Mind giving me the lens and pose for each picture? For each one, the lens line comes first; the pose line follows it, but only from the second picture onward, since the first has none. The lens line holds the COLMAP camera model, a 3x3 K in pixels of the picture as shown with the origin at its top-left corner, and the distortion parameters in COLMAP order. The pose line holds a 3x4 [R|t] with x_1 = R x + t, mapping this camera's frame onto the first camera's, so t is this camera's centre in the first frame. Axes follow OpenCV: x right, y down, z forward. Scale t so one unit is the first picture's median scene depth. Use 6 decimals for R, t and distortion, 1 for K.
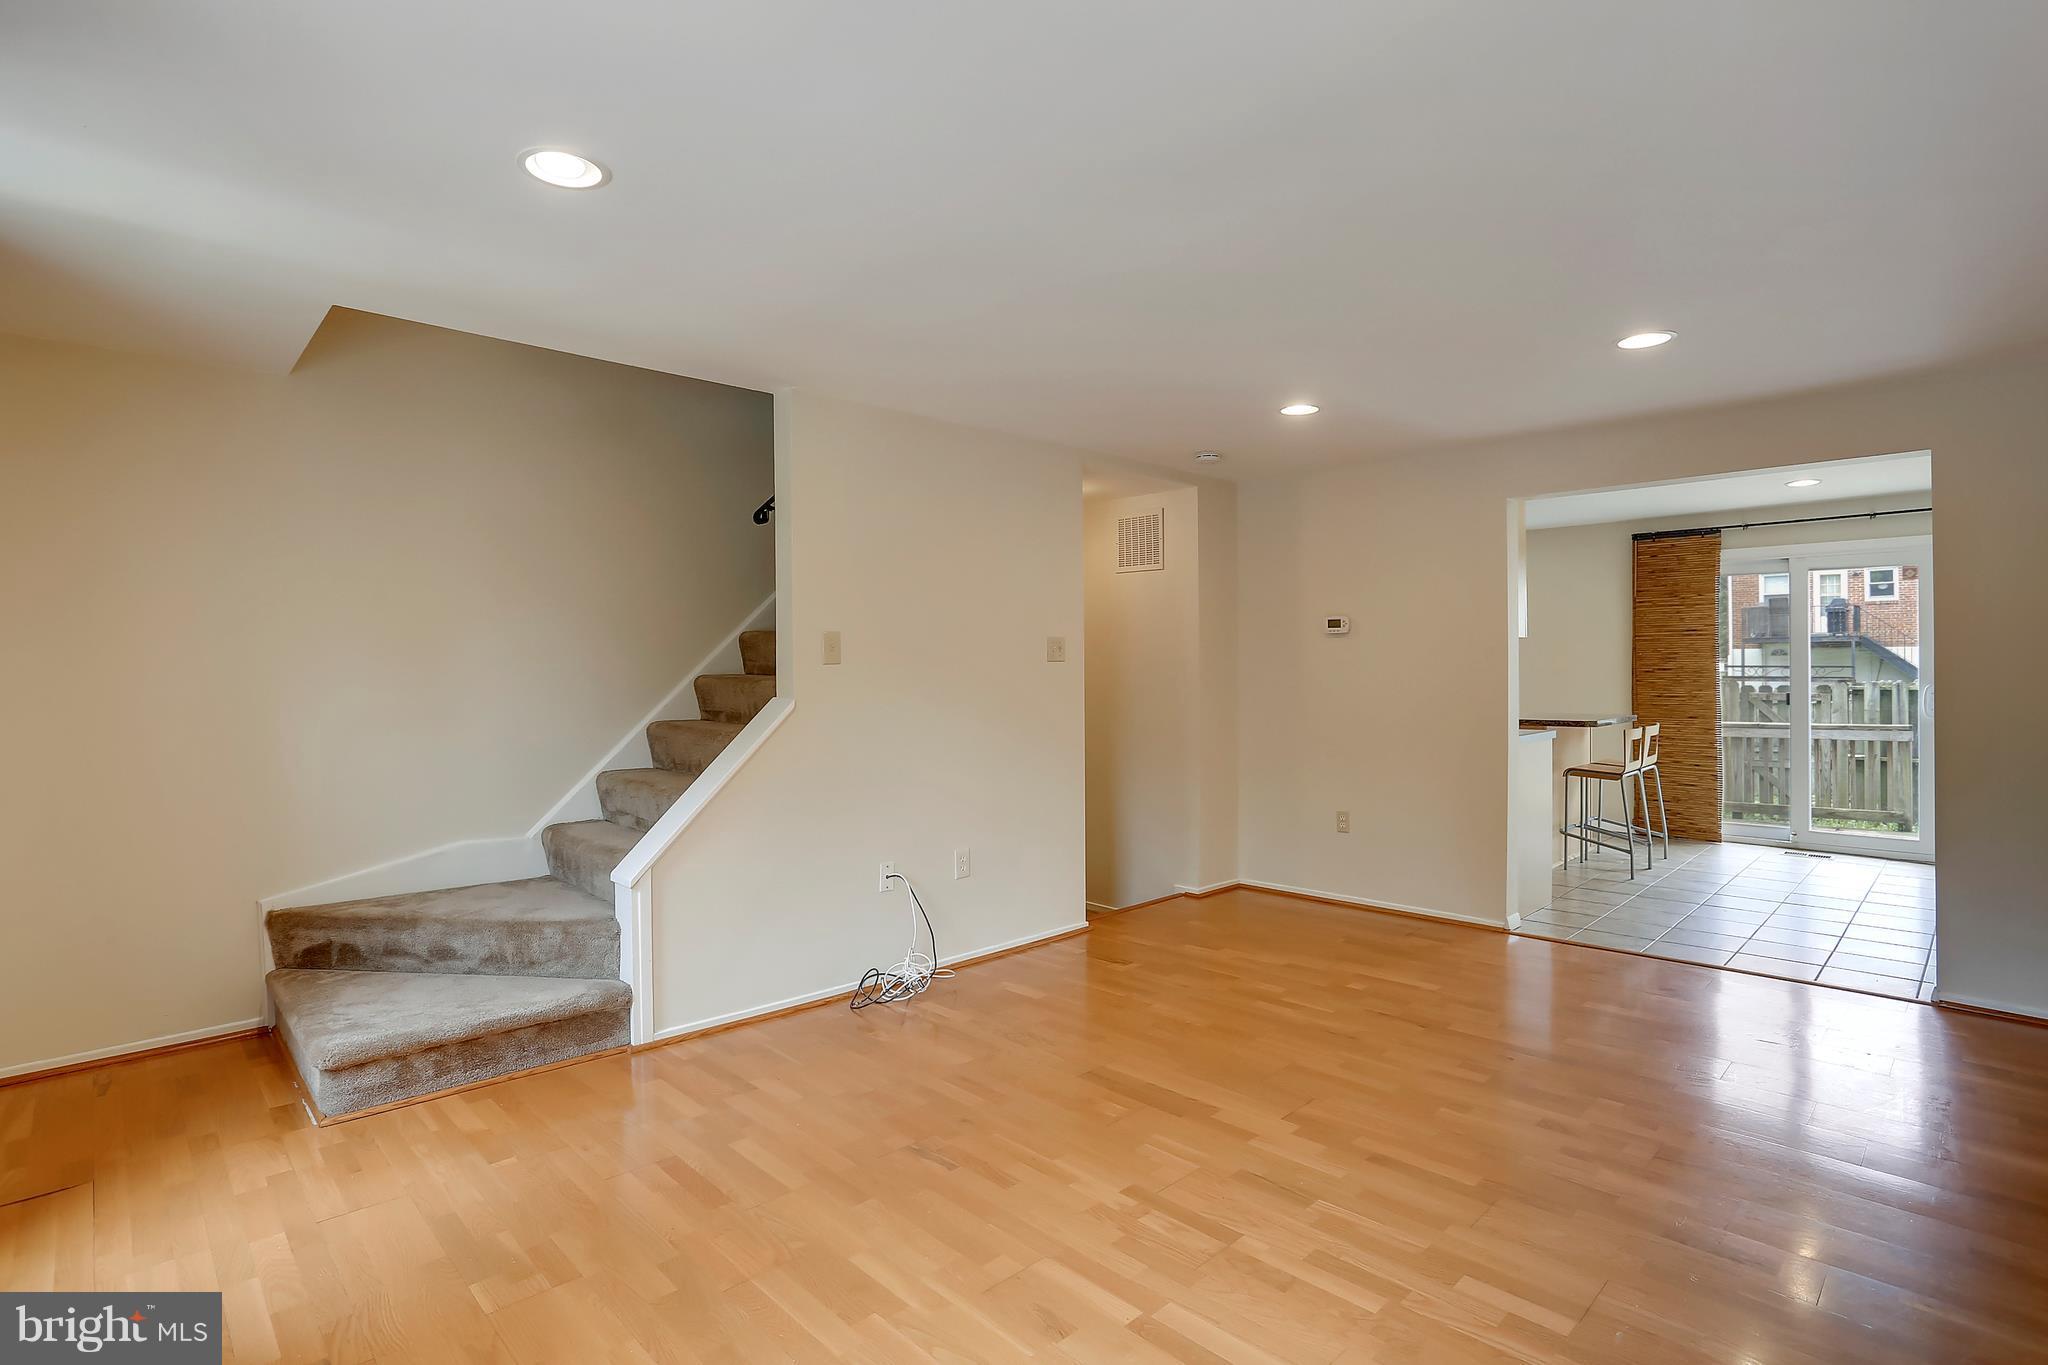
lens RADIAL K [[987.8, 0, 1034.1], [0, 987.8, 660.5], [0, 0, 1]] dist [-0.010873, 0.003272]
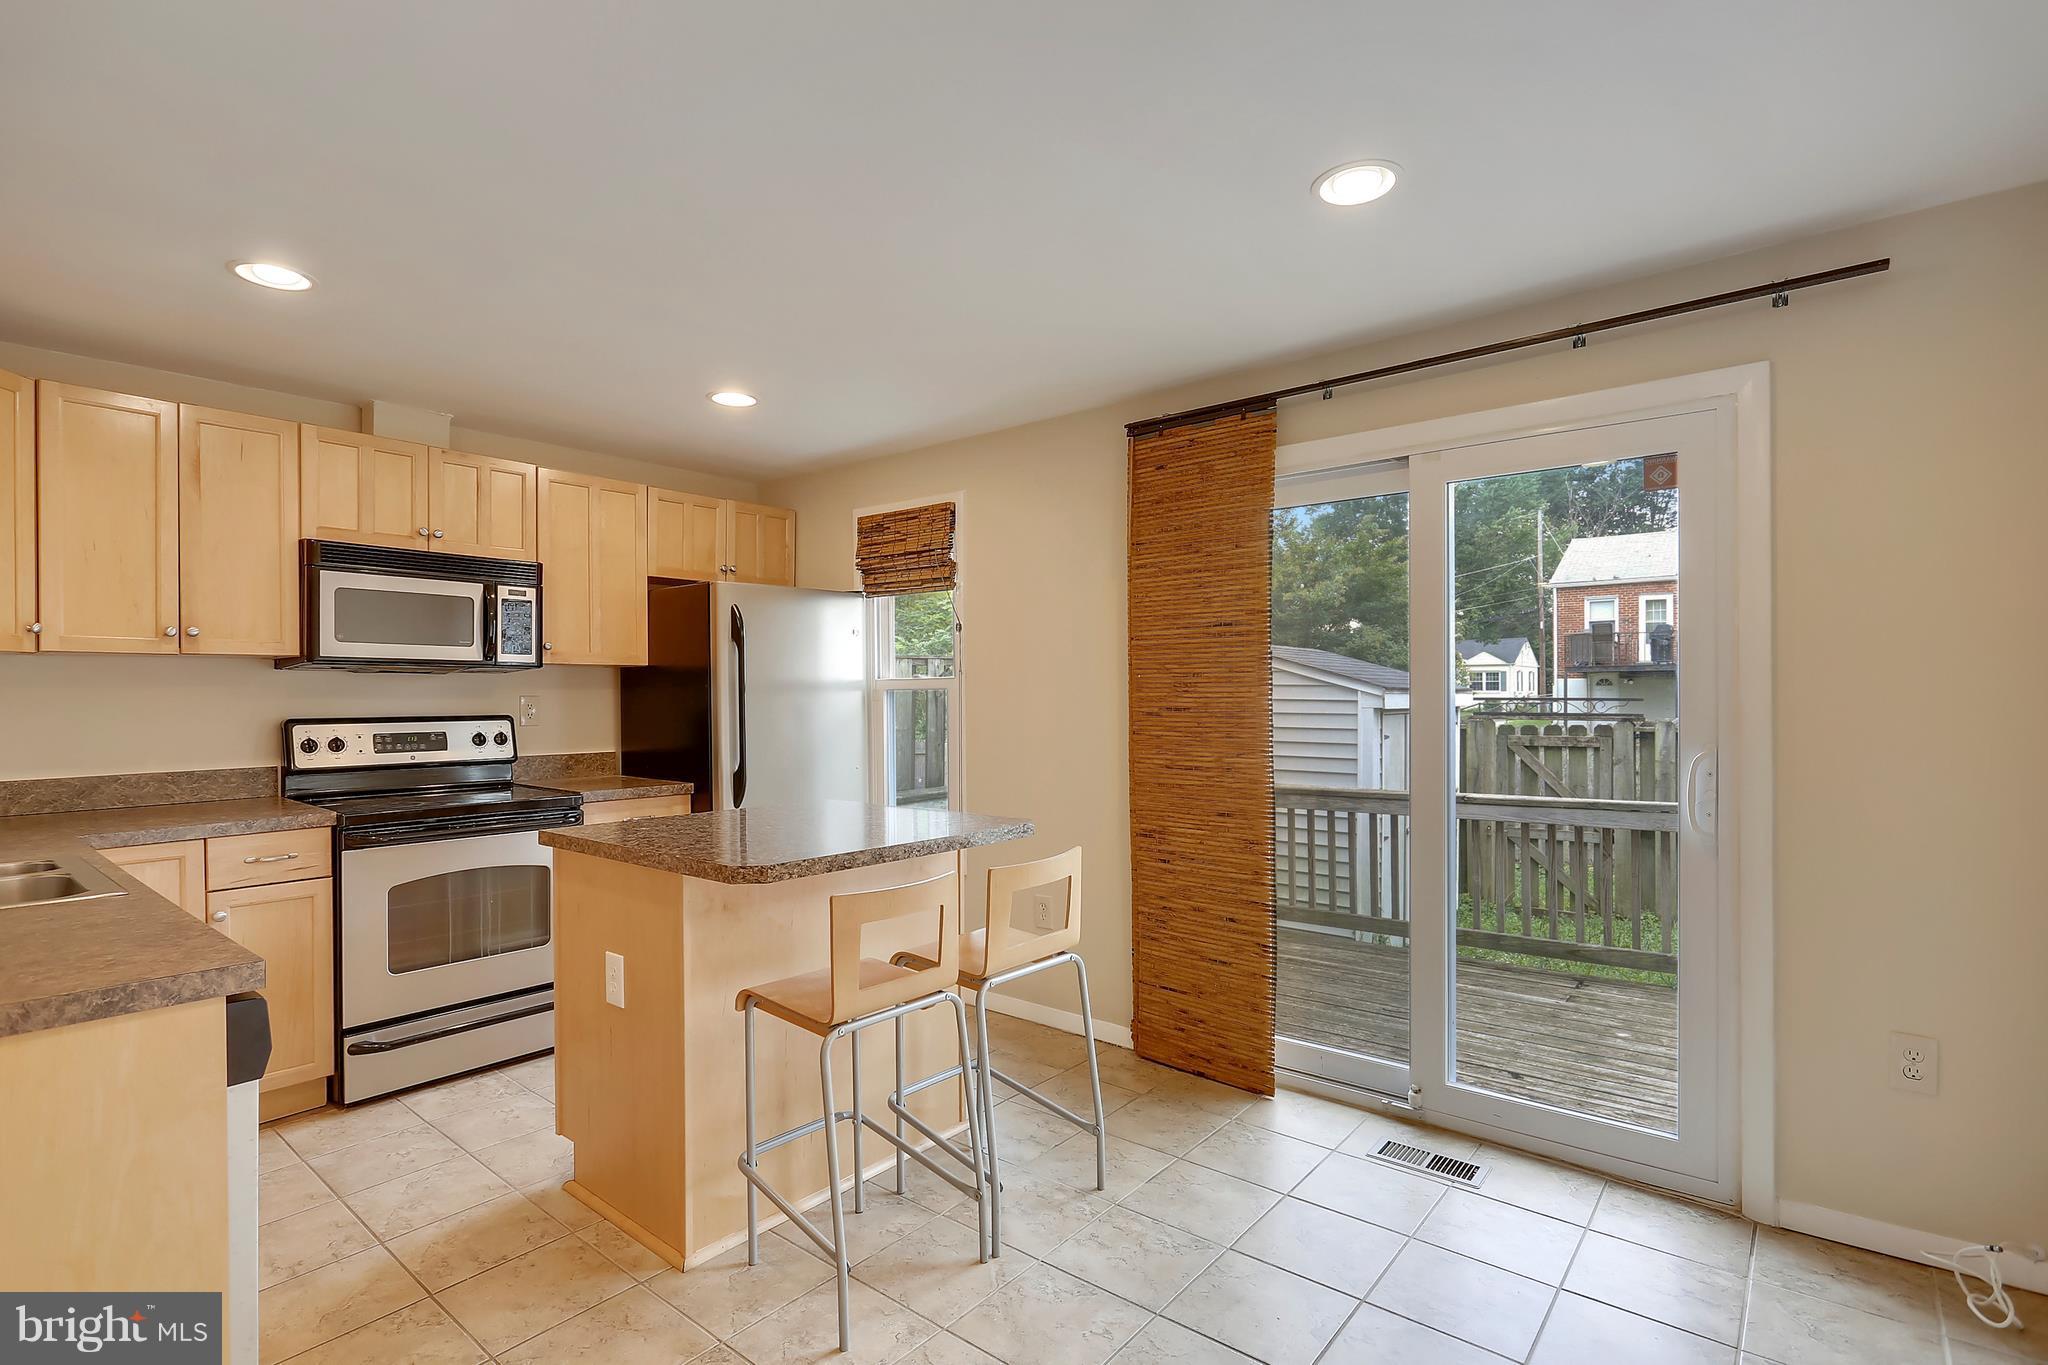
lens RADIAL K [[987.8, 0, 977.8], [0, 987.8, 698.6], [0, 0, 1]] dist [-0.010873, 0.003272]
pose [[0.997755, 0.000685, 0.066959, 0.507054], [-0.001232, 0.999966, 0.008121, 0.000326], [-0.066951, -0.008185, 0.997723, 0.531855]]
